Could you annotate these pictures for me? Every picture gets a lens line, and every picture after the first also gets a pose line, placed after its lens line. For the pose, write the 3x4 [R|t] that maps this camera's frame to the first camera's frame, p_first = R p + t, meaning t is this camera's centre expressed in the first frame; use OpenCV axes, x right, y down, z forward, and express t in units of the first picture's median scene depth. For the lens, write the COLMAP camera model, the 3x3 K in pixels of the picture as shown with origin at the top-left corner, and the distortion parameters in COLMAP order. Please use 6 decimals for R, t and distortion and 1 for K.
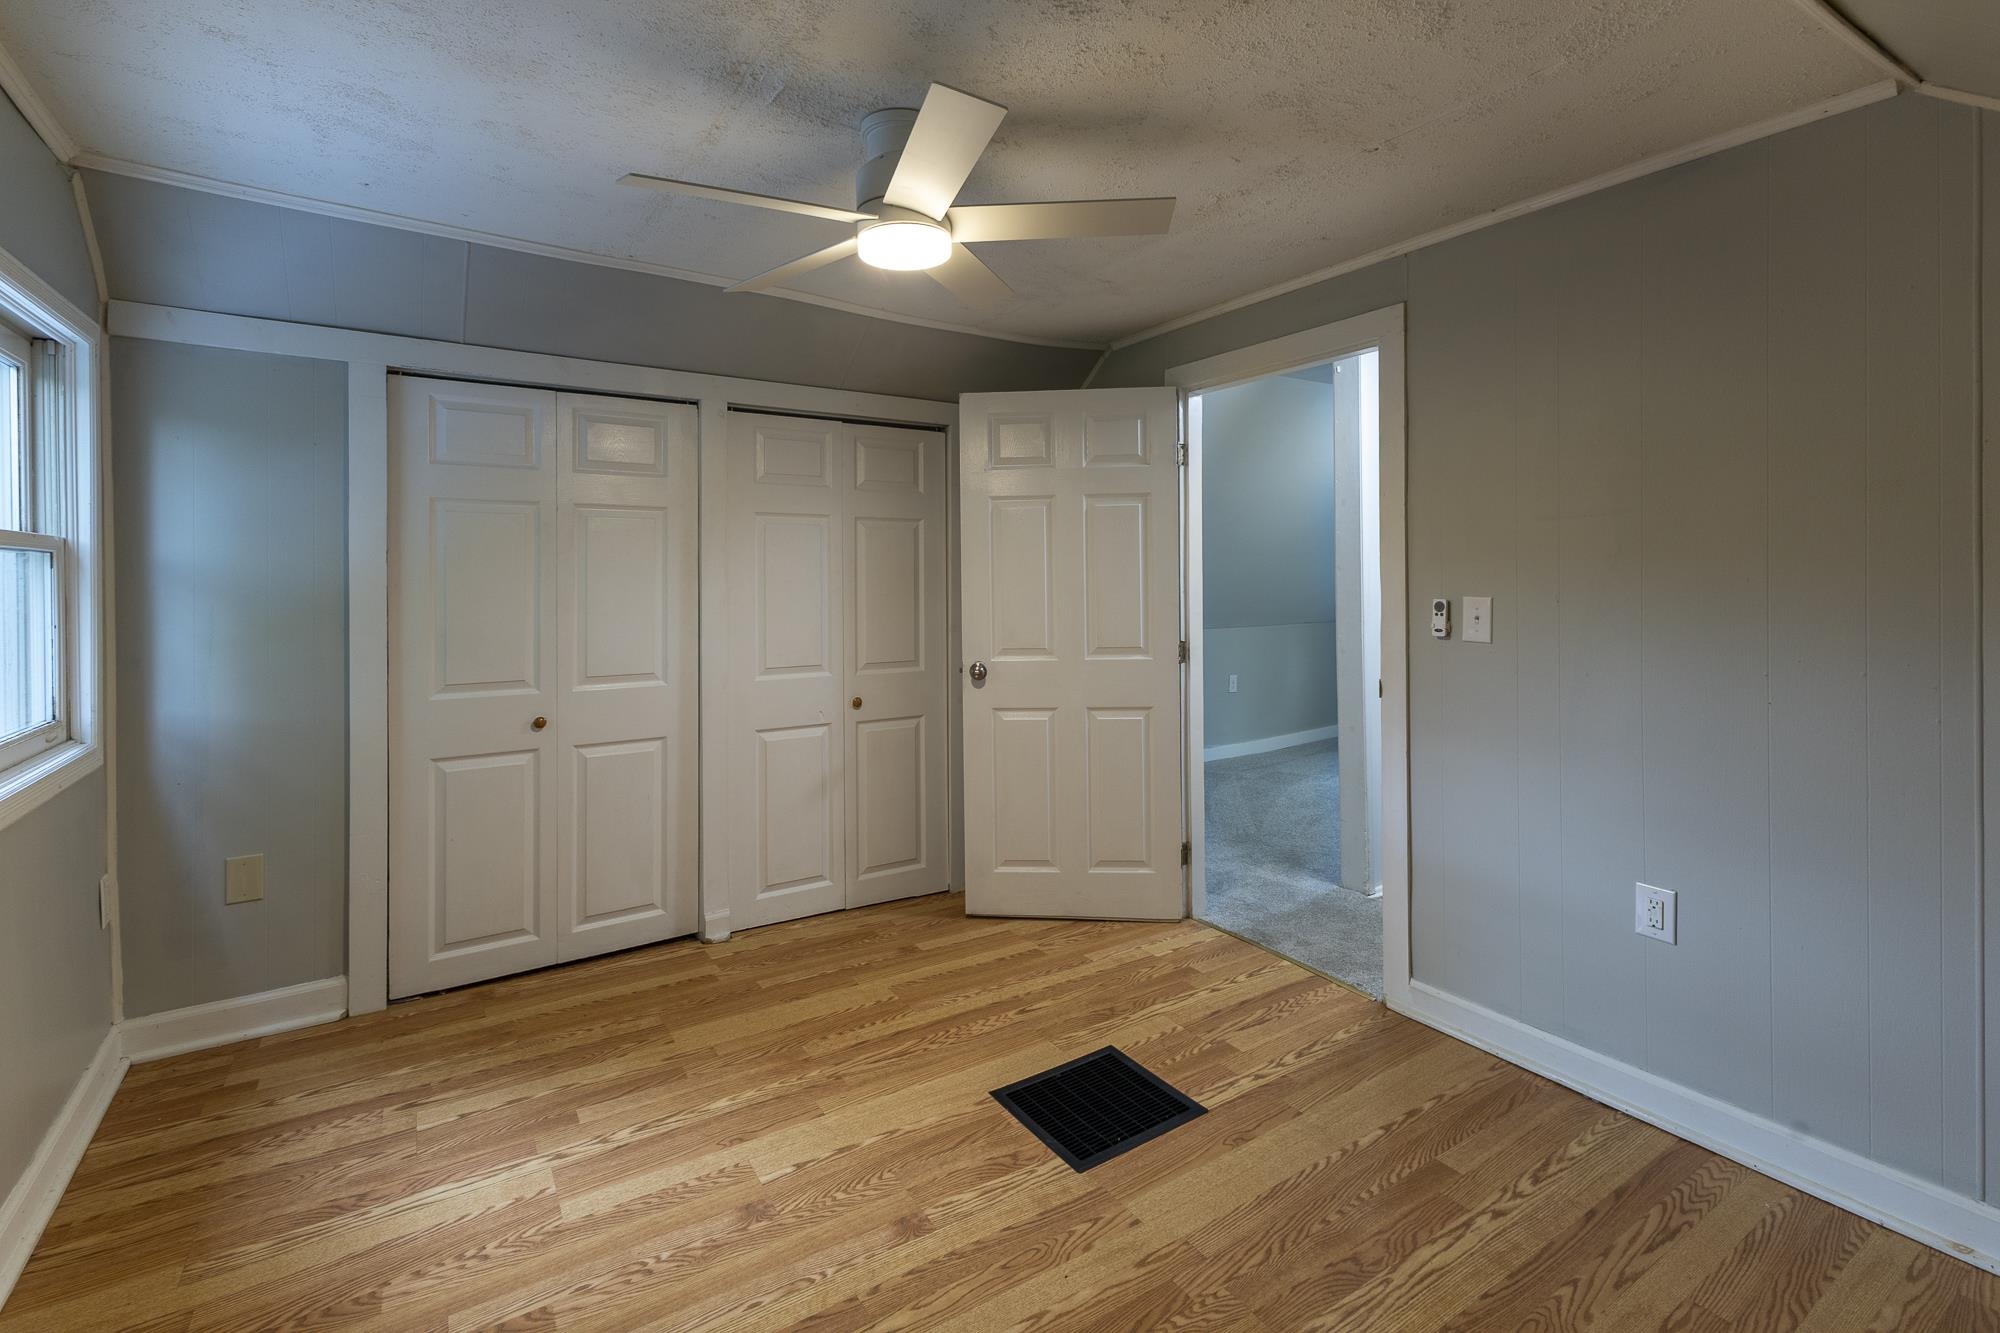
lens RADIAL K [[881.4, 0, 991.1], [0, 881.4, 589.0], [0, 0, 1]] dist [0.009164, -0.000044]
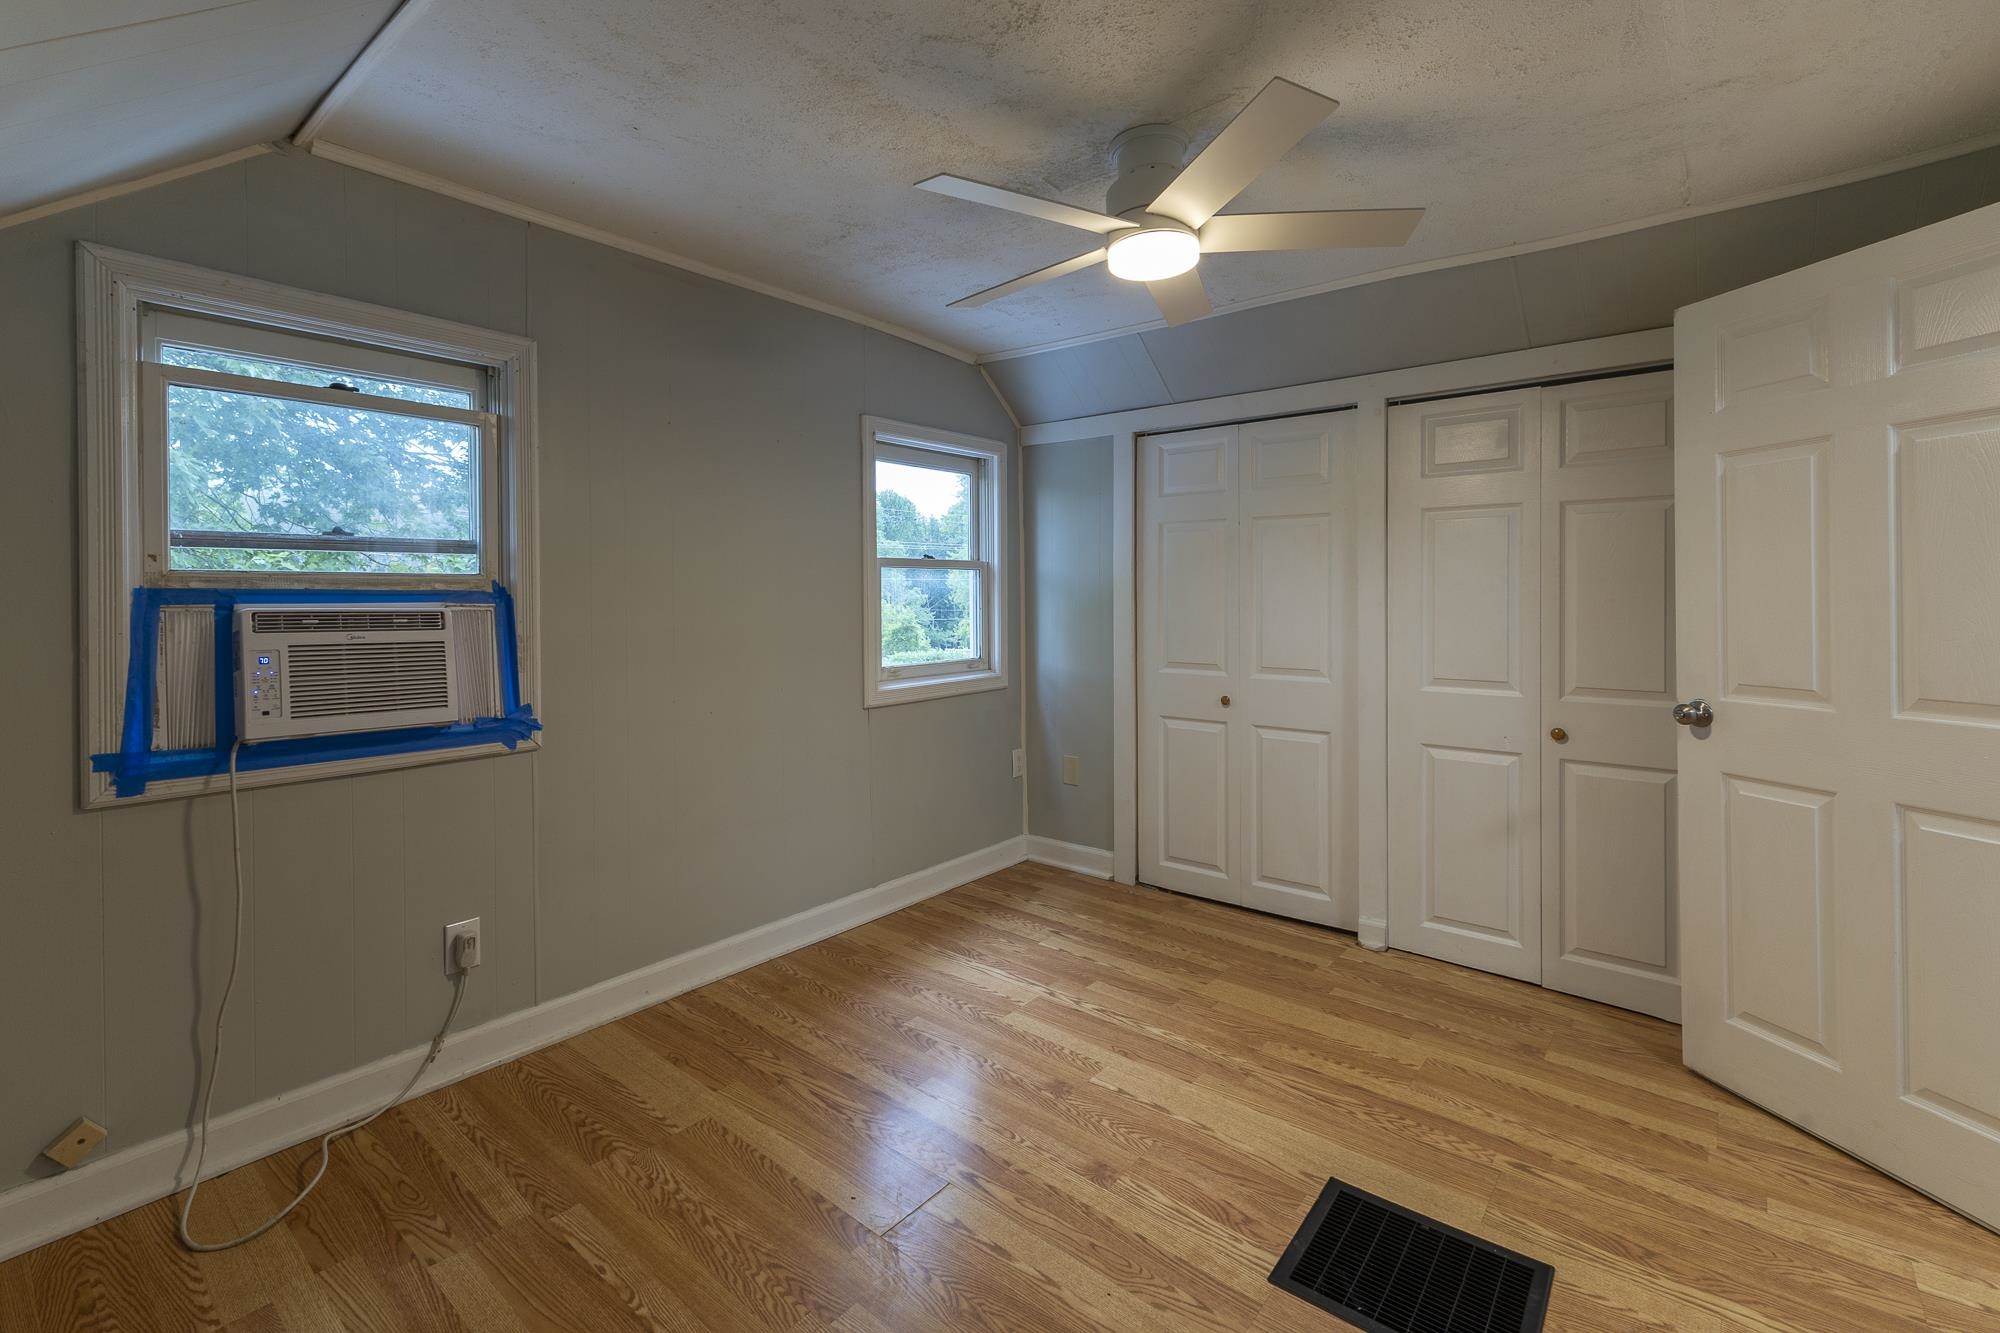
lens RADIAL K [[883.8, 0, 1008.3], [0, 883.8, 602.9], [0, 0, 1]] dist [0.006657, -0.000590]
pose [[0.314152, 0.013142, -0.949282, 0.621630], [-0.007689, 0.999907, 0.011298, 0.006312], [0.949341, 0.003750, 0.314224, 0.380399]]
